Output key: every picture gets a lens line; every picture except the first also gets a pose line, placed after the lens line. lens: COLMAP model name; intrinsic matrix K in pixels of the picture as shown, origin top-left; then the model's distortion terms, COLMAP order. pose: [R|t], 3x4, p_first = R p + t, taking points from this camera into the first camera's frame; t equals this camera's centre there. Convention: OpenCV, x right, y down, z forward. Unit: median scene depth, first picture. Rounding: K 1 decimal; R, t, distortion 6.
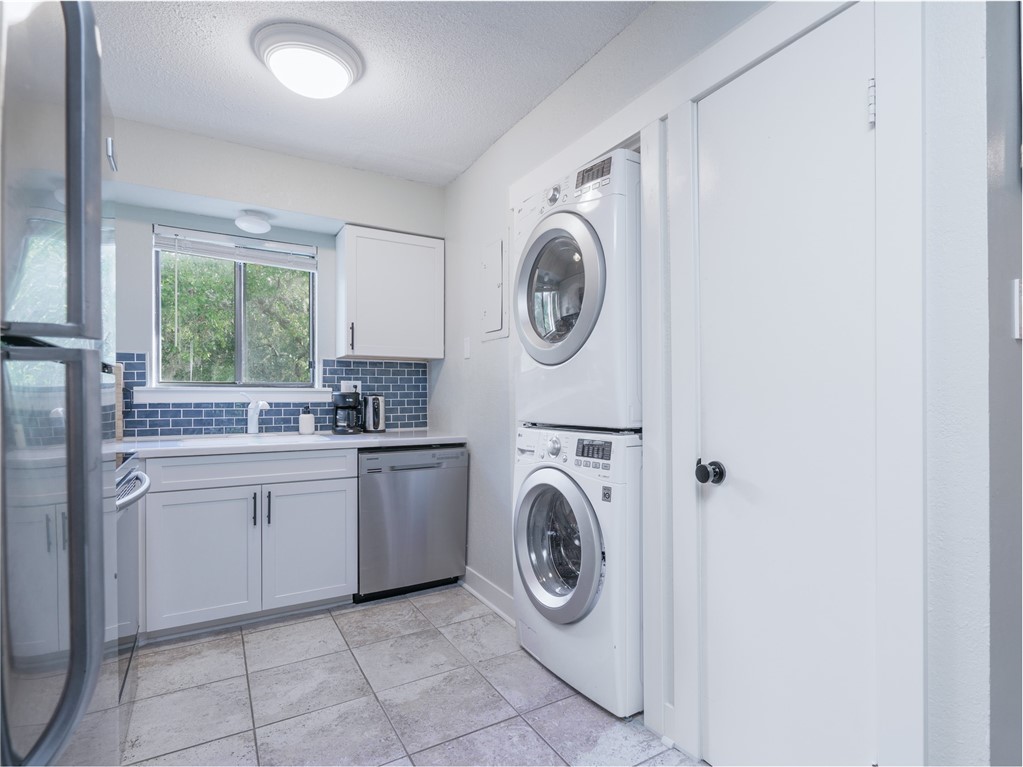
lens RADIAL K [[521.5, 0, 511.9], [0, 521.5, 397.5], [0, 0, 1]] dist [-0.001305, -0.000076]
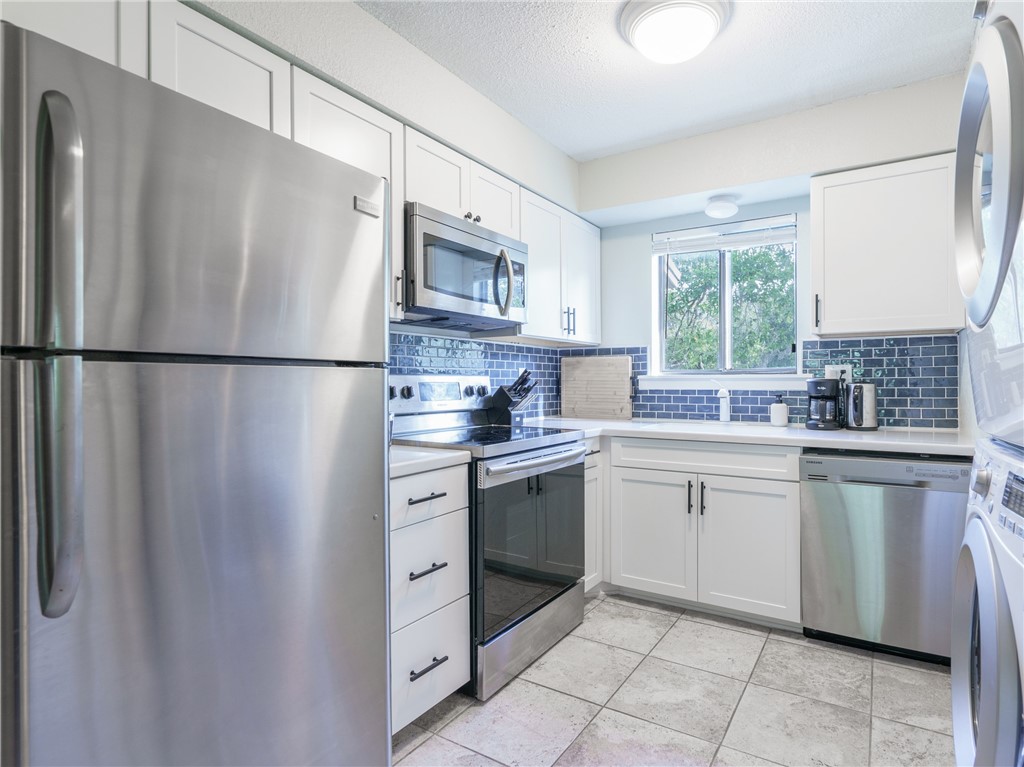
lens RADIAL K [[516.4, 0, 512.0], [0, 516.4, 383.5], [0, 0, 1]] dist [-0.001490, 0.000357]
pose [[0.500597, 0.000311, -0.865680, 0.153378], [-0.001511, 0.999999, -0.000515, -0.001675], [0.865679, 0.001566, 0.500597, 0.169517]]
